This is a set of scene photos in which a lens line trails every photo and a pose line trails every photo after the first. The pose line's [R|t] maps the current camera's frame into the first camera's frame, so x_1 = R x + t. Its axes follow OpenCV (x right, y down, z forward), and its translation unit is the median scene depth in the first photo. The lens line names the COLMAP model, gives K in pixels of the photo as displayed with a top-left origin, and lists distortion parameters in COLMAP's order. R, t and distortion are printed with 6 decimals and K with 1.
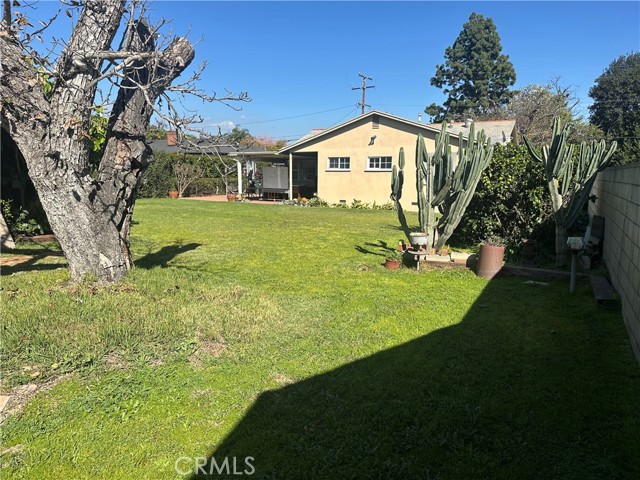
lens RADIAL K [[447.0, 0, 322.7], [0, 447.0, 241.6], [0, 0, 1]] dist [0.142849, -0.217279]
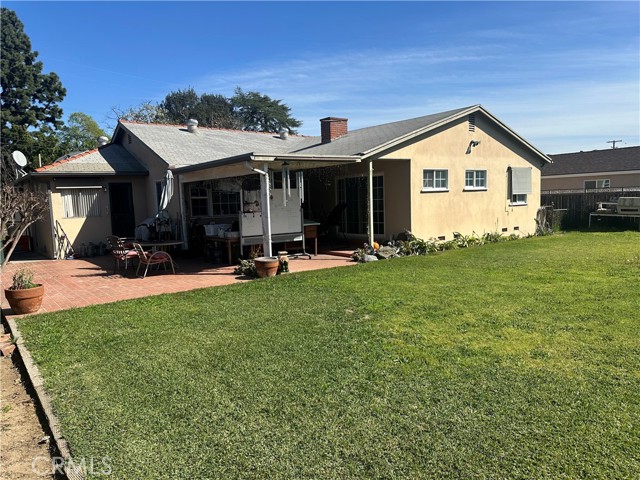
lens RADIAL K [[447.0, 0, 322.7], [0, 447.0, 241.6], [0, 0, 1]] dist [0.142849, -0.217279]
pose [[0.376590, -0.106975, 0.920183, -0.619775], [0.175247, 0.983601, 0.042627, -0.144188], [-0.909653, 0.145206, 0.389161, 0.916485]]
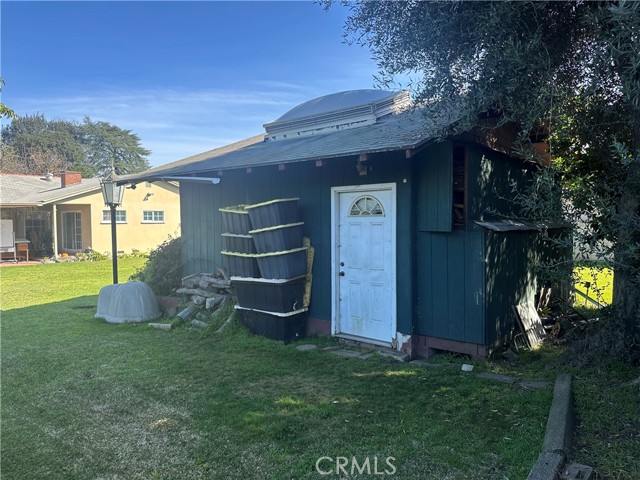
lens RADIAL K [[454.2, 0, 326.8], [0, 454.2, 243.6], [0, 0, 1]] dist [-0.002362, -0.005710]
pose [[0.158399, -0.059770, 0.985565, -0.923343], [0.156263, 0.987104, 0.034749, -0.072485], [-0.974932, 0.148503, 0.165696, 0.364561]]
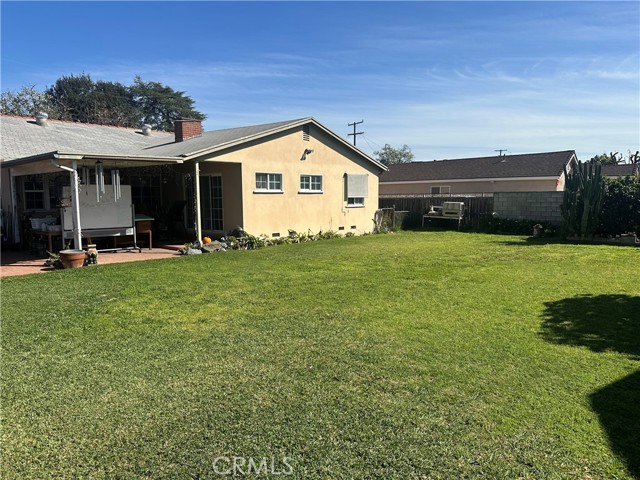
lens RADIAL K [[447.0, 0, 322.7], [0, 447.0, 241.6], [0, 0, 1]] dist [0.142849, -0.217279]
pose [[0.215777, -0.110503, 0.970170, -0.641887], [0.153692, 0.985034, 0.078013, -0.125037], [-0.964271, 0.132274, 0.229531, 0.775306]]
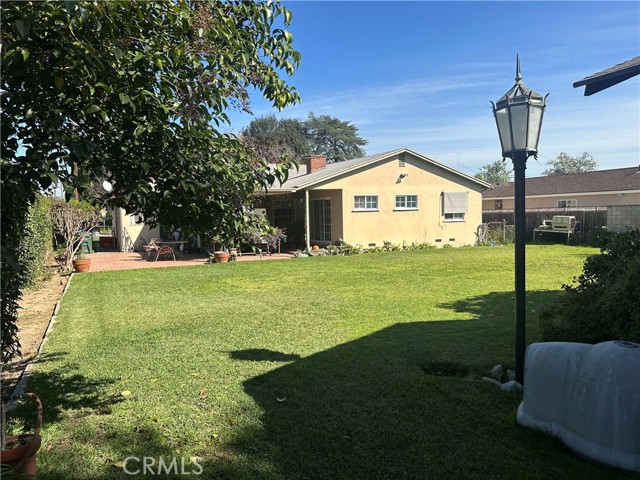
lens RADIAL K [[447.0, 0, 322.7], [0, 447.0, 241.6], [0, 0, 1]] dist [0.142849, -0.217279]
pose [[0.563435, -0.073318, 0.822900, -0.745696], [0.151485, 0.988335, -0.015663, -0.098281], [-0.812153, 0.133482, 0.567970, 0.584164]]
